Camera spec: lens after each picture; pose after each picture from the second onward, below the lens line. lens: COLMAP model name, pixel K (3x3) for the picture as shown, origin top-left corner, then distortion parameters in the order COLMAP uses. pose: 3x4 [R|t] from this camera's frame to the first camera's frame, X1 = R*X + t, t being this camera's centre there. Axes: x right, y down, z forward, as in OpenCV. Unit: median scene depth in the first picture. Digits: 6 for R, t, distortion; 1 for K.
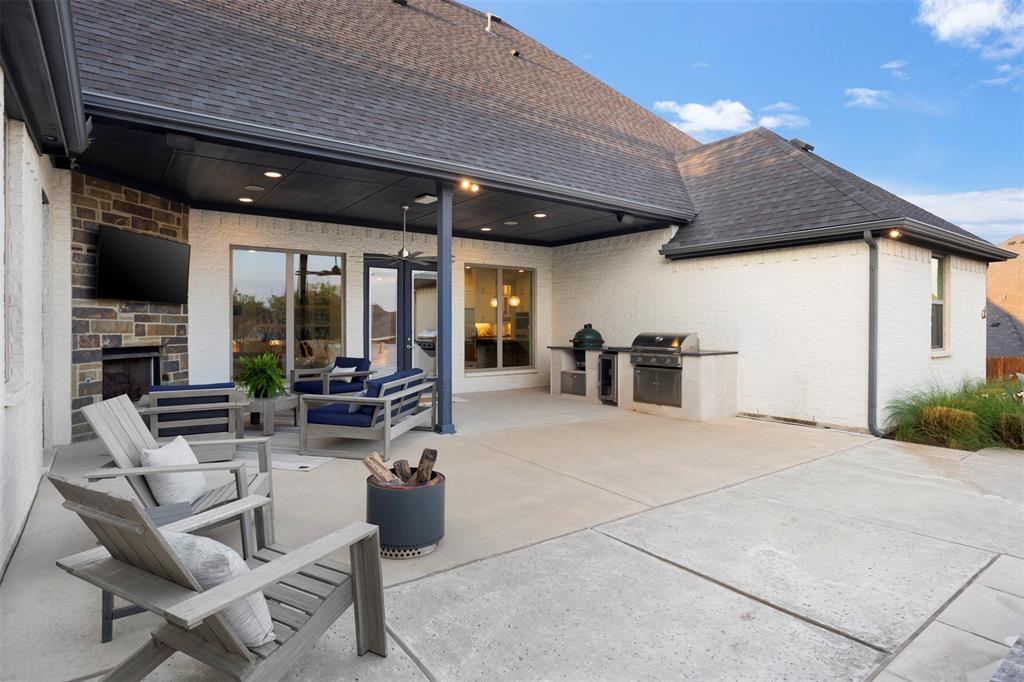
lens RADIAL K [[538.5, 0, 507.7], [0, 538.5, 327.1], [0, 0, 1]] dist [-0.000017, 0.000002]
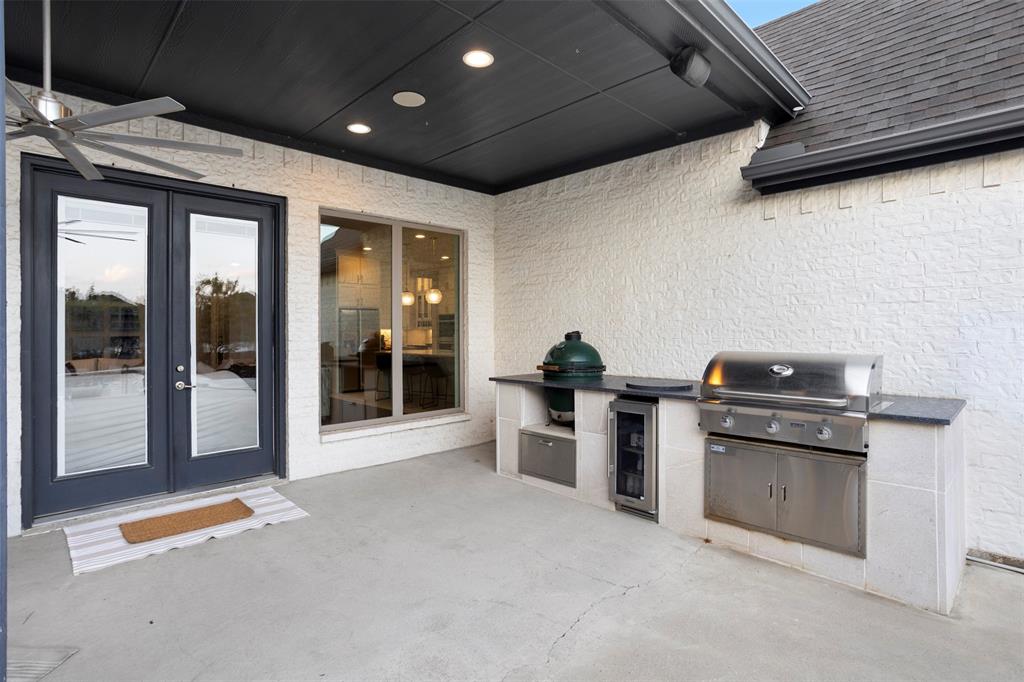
lens RADIAL K [[516.7, 0, 508.2], [0, 516.7, 330.9], [0, 0, 1]] dist [-0.053920, 0.032425]
pose [[0.990789, -0.004556, 0.135342, 0.026792], [0.004726, 0.999988, -0.000930, -0.006714], [-0.135336, 0.001561, 0.990799, 0.544238]]
